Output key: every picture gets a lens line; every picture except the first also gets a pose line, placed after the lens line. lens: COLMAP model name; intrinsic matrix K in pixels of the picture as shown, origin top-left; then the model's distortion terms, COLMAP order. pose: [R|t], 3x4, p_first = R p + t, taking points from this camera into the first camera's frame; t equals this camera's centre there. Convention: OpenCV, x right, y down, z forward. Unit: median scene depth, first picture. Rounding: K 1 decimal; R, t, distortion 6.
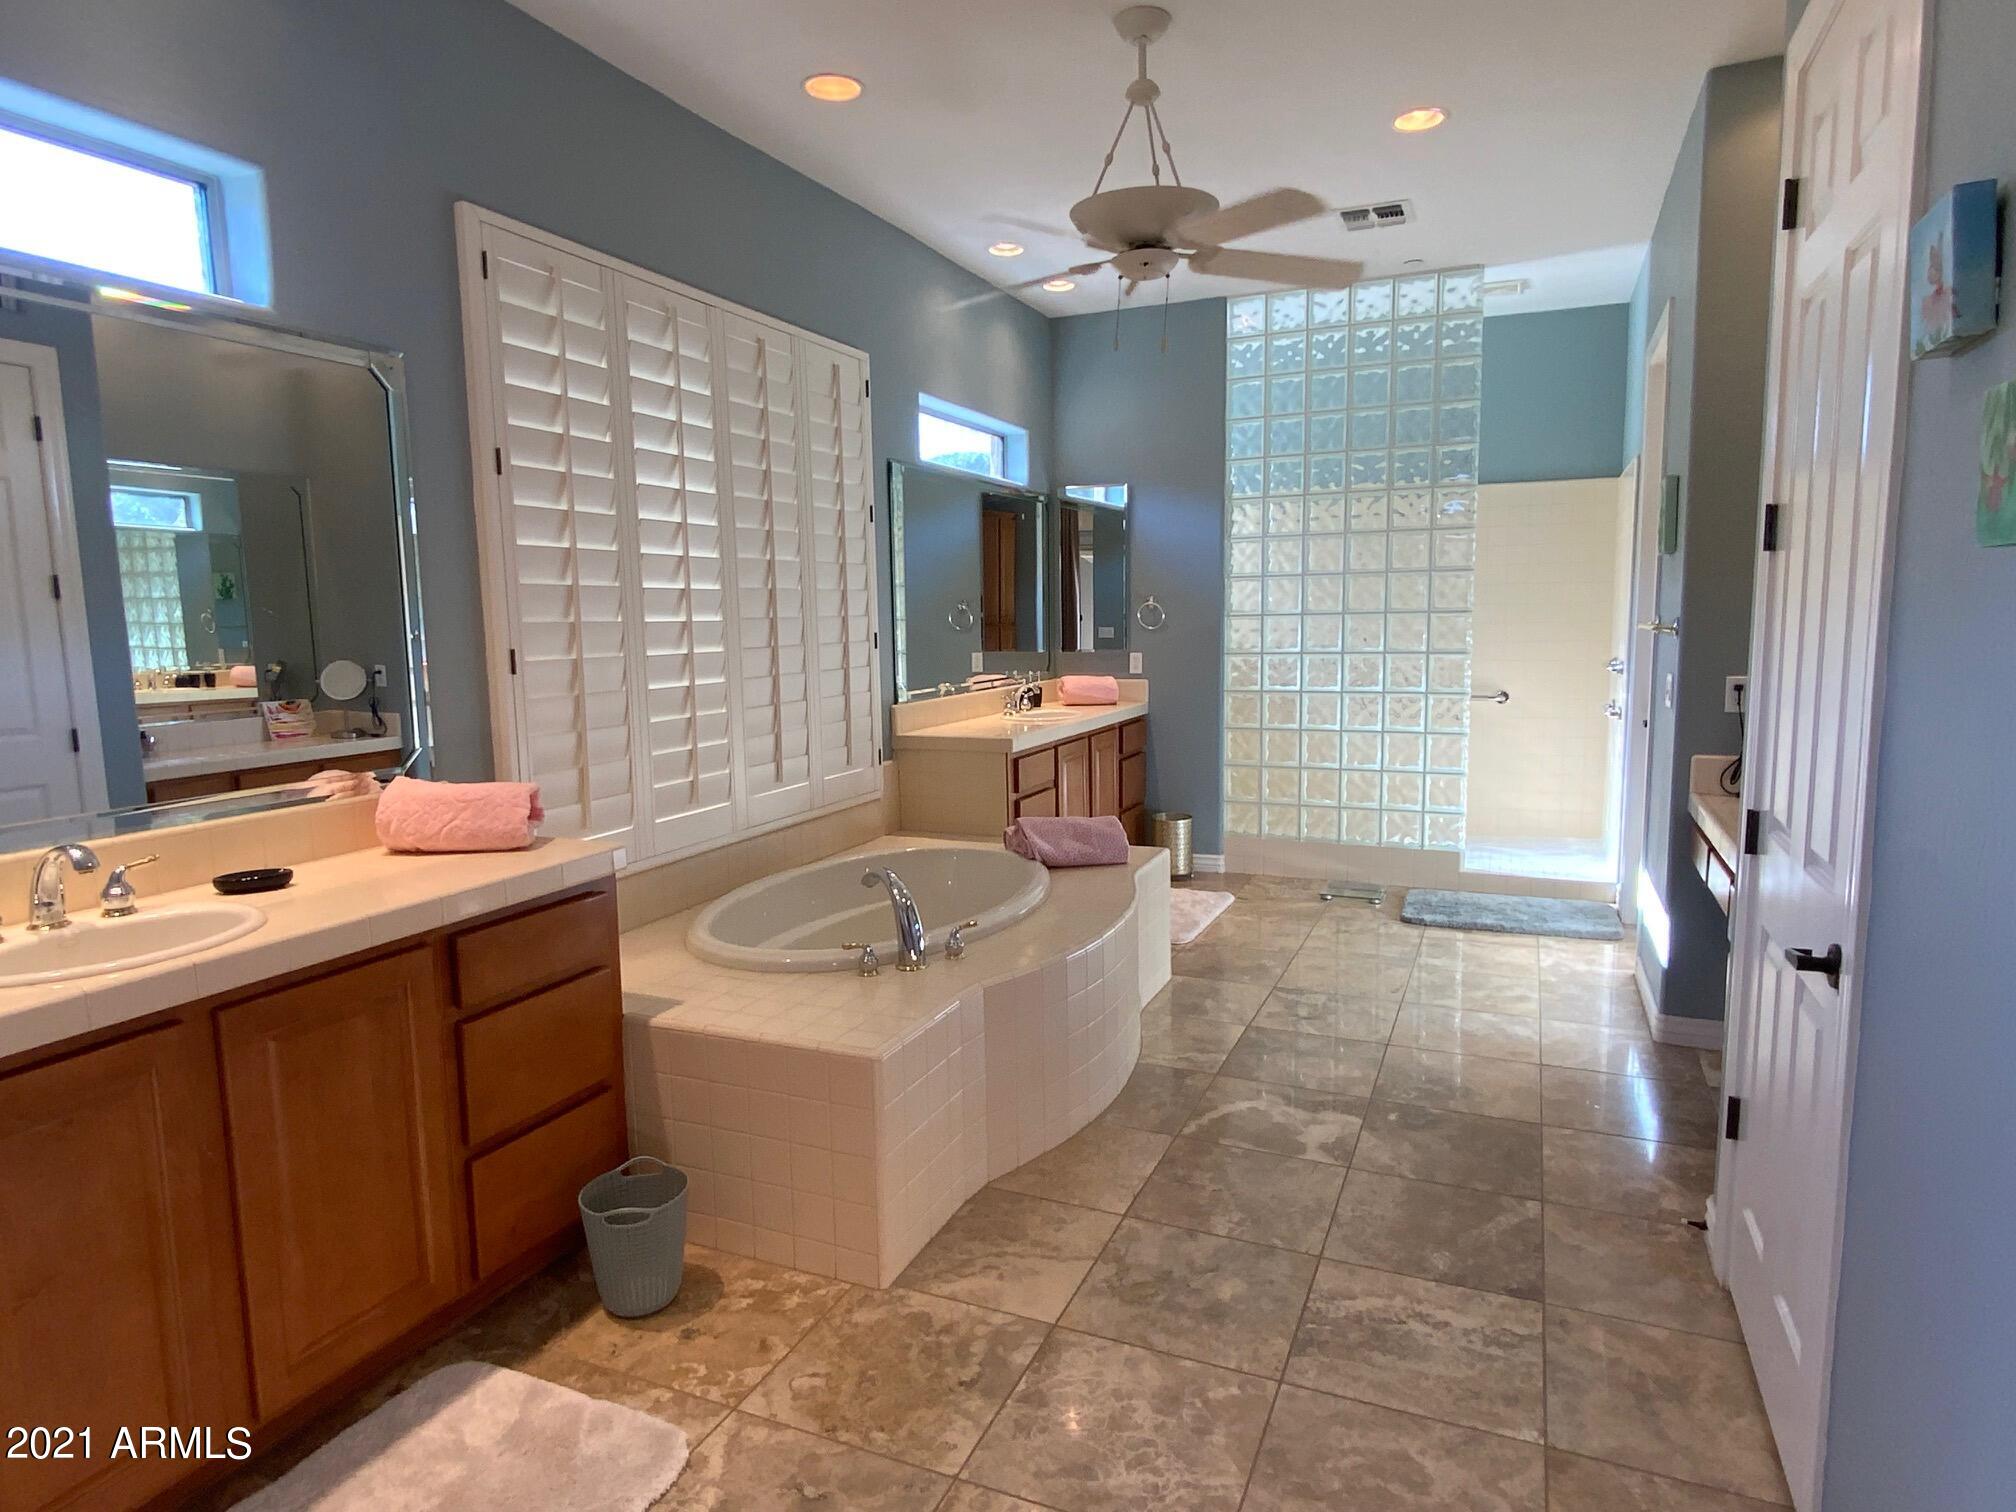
lens RADIAL K [[1162.5, 0, 990.6], [0, 1162.5, 758.5], [0, 0, 1]] dist [-0.000273, -0.001465]
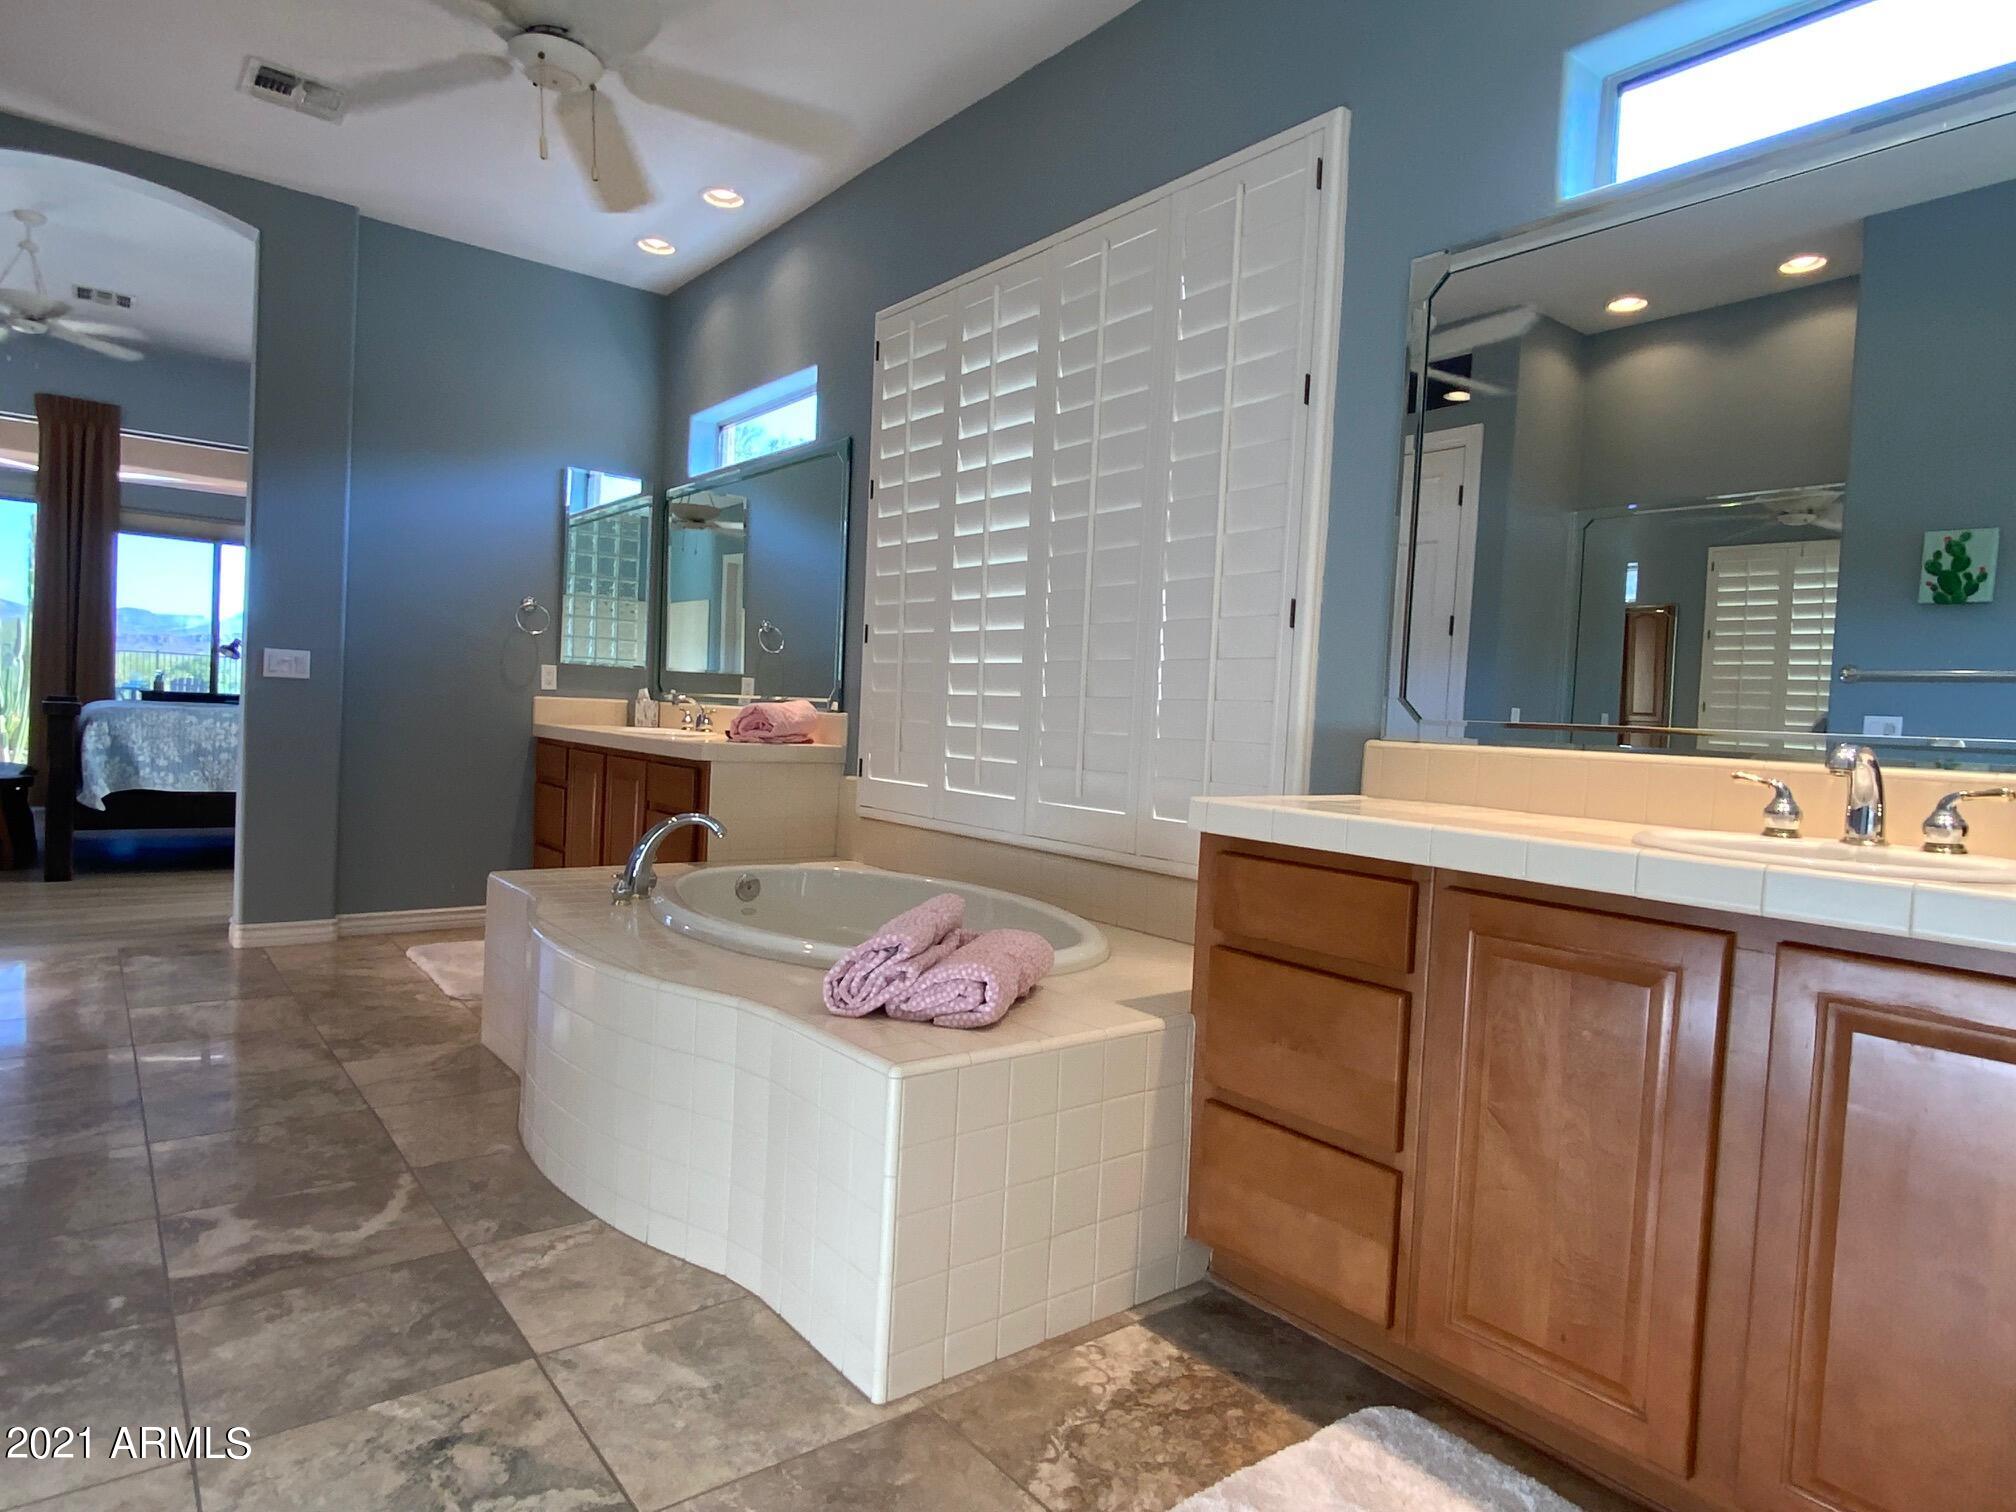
lens RADIAL K [[1162.5, 0, 990.6], [0, 1162.5, 758.5], [0, 0, 1]] dist [-0.000273, -0.001465]
pose [[-0.461260, 0.027833, -0.886828, 0.697208], [-0.153985, 0.981829, 0.110906, -0.110269], [0.873801, 0.187715, -0.448593, 1.695355]]
